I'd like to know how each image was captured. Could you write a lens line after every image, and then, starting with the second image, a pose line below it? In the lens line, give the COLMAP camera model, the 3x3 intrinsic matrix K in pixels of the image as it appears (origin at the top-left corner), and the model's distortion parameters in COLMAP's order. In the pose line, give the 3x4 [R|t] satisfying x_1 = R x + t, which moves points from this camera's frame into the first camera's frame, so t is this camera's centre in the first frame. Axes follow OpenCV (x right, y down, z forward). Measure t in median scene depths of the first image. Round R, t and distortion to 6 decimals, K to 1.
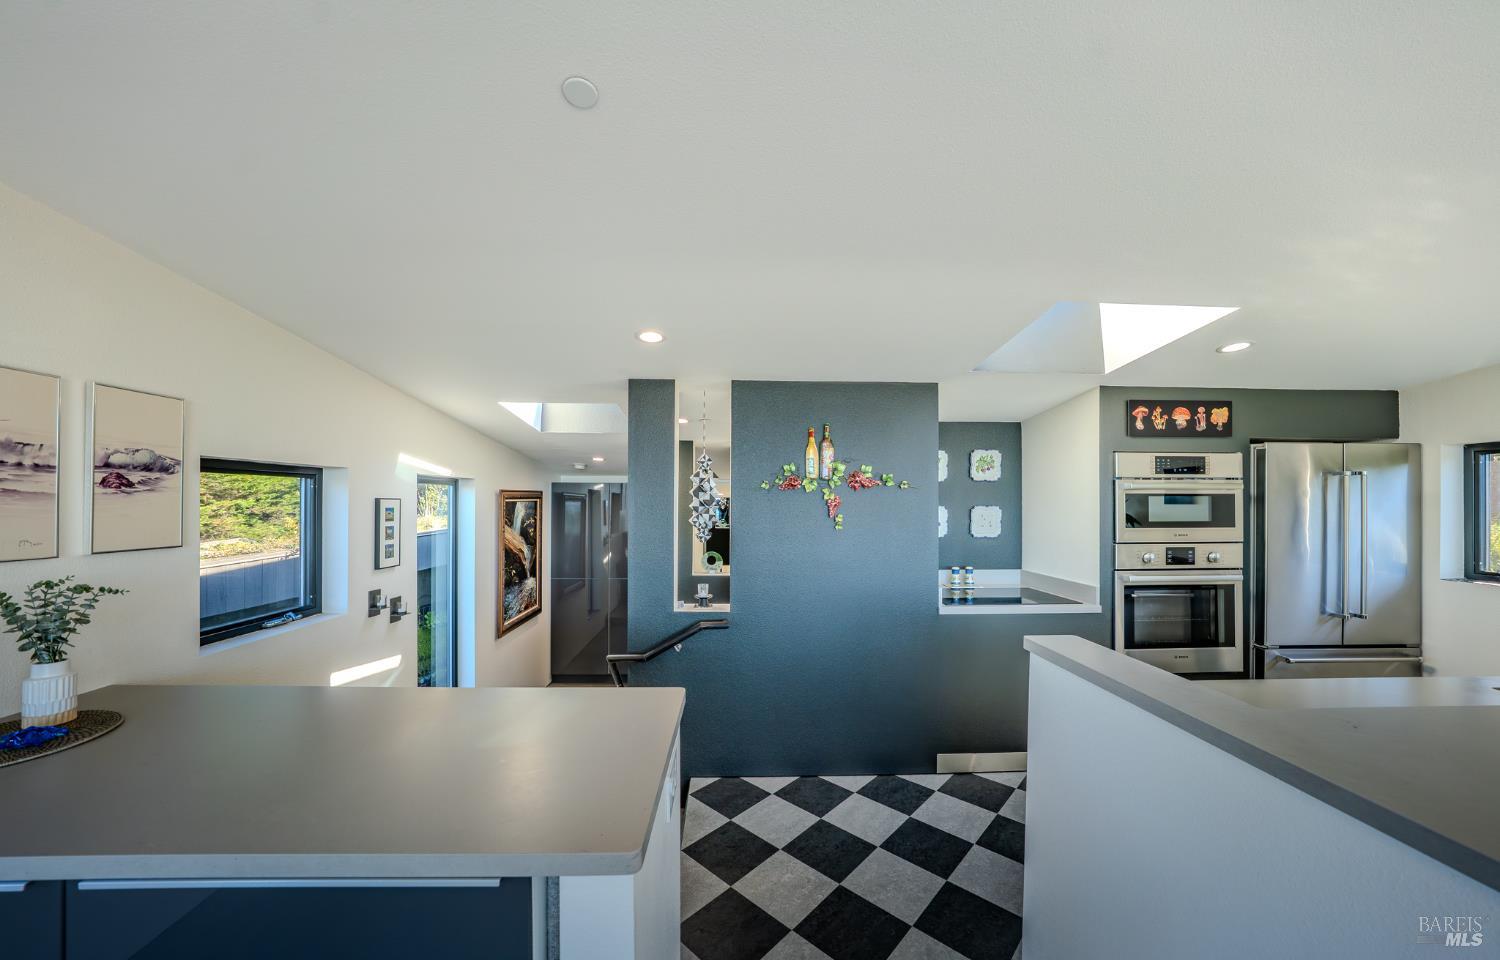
lens RADIAL K [[540.8, 0, 733.3], [0, 540.8, 502.7], [0, 0, 1]] dist [-0.009352, 0.000441]
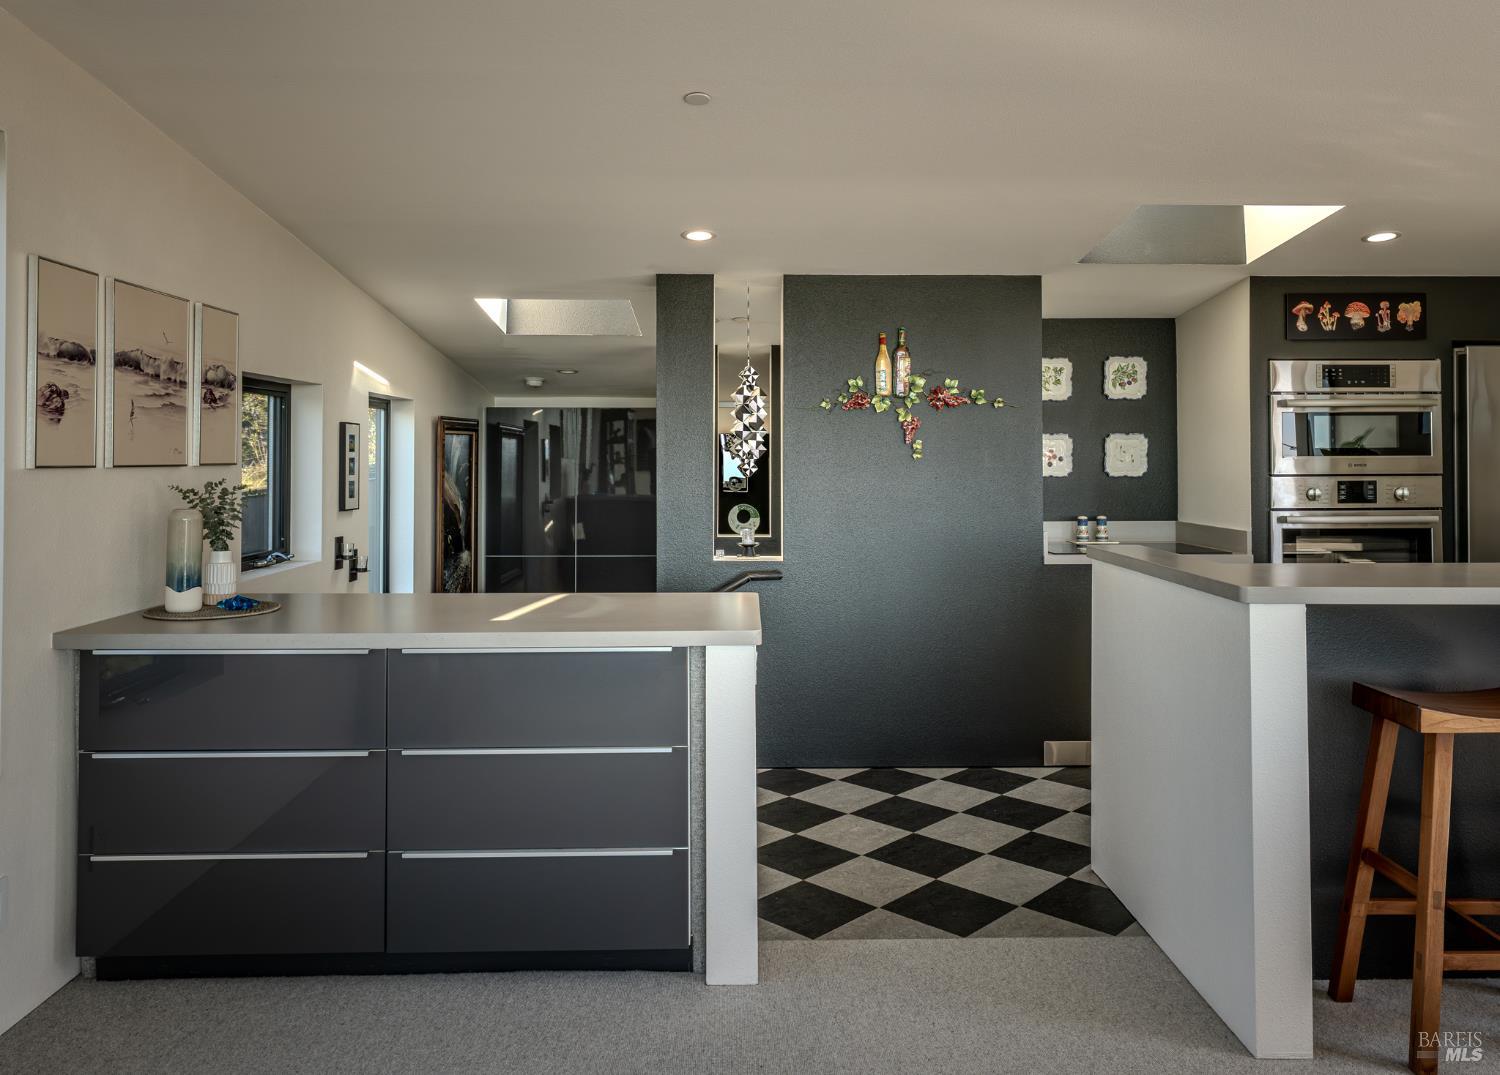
lens RADIAL K [[1188.7, 0, 724.7], [0, 1188.7, 453.0], [0, 0, 1]] dist [0.050030, 0.009360]
pose [[0.999979, -0.003673, -0.005253, -0.081547], [0.003640, 0.999974, -0.006172, 0.049942], [0.005276, 0.006153, 0.999967, -0.765182]]
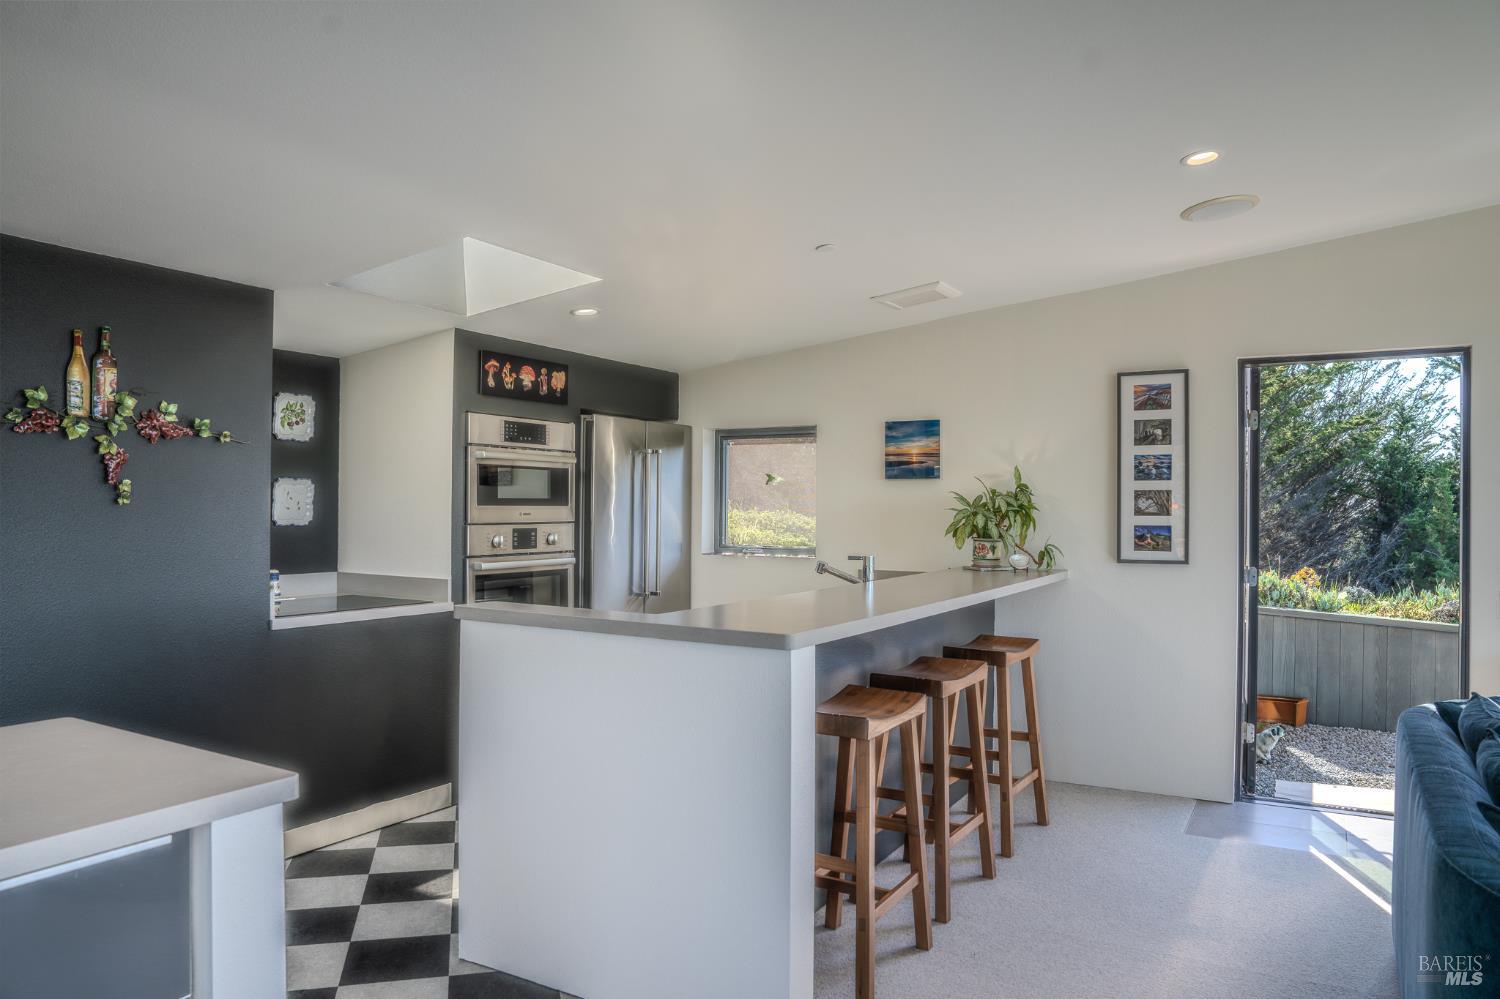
lens RADIAL K [[1088.7, 0, 747.0], [0, 1088.7, 494.9], [0, 0, 1]] dist [0.006833, 0.008302]
pose [[0.537849, 0.013310, 0.842936, -0.449783], [-0.007311, 0.999911, -0.011123, 0.046452], [-0.843009, -0.000180, 0.537899, -0.240364]]
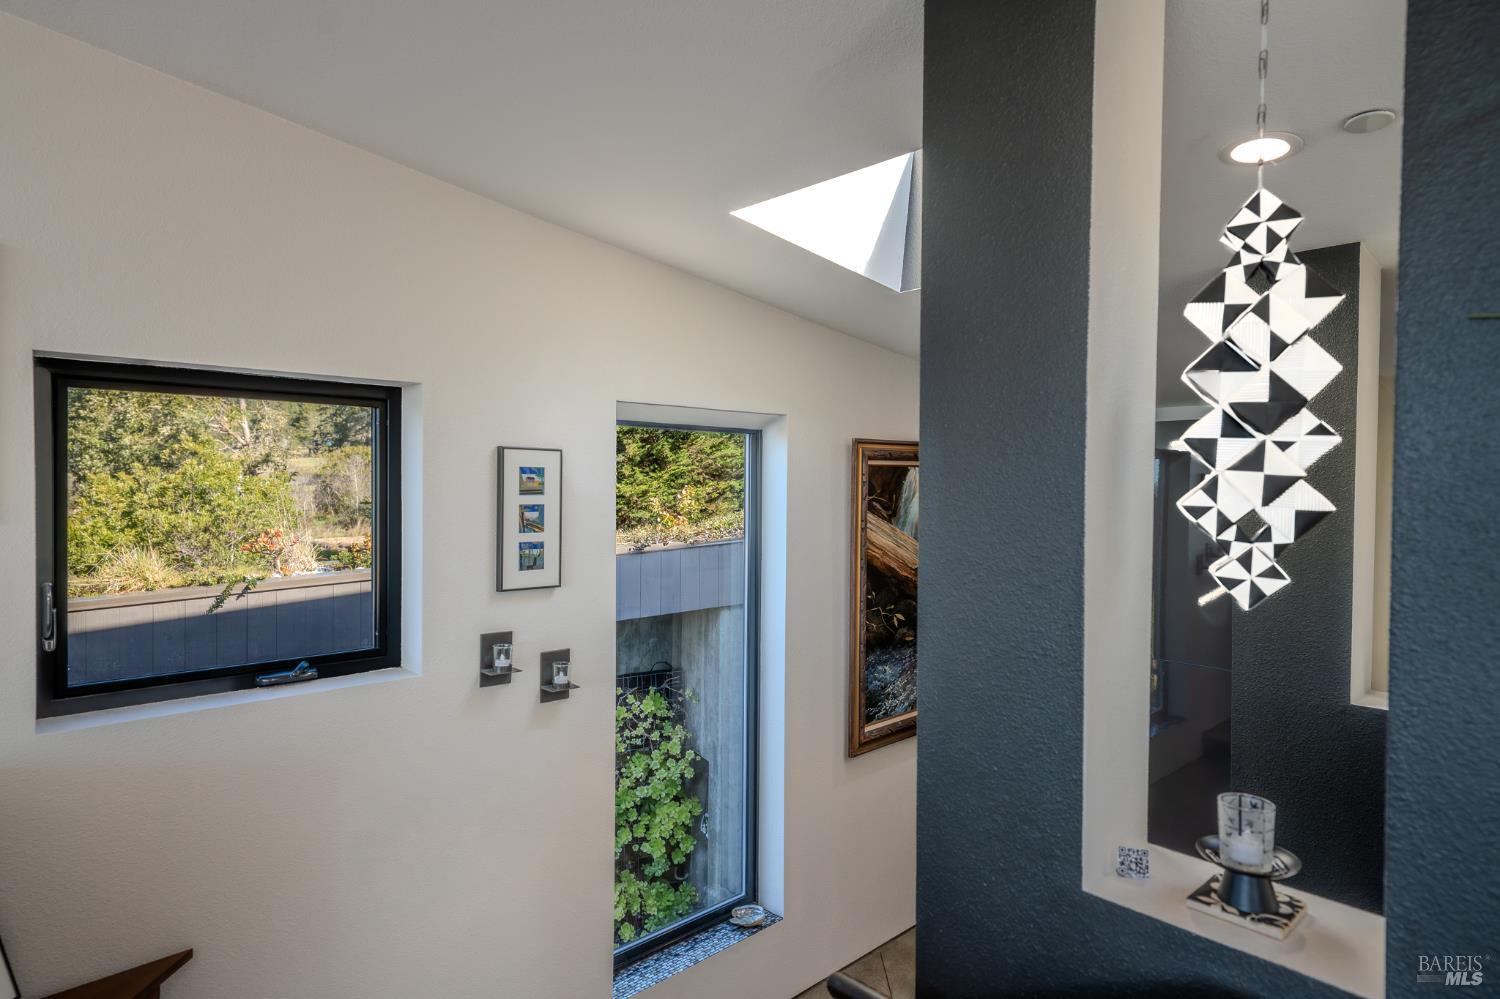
lens RADIAL K [[845.7, 0, 750.4], [0, 845.7, 500.0], [0, 0, 1]] dist [0.021858, 0.000346]
pose [[0.681507, 0.014399, -0.731670, 0.057893], [-0.007122, 0.999890, 0.013044, 0.028260], [0.731777, -0.003679, 0.681535, 0.631591]]
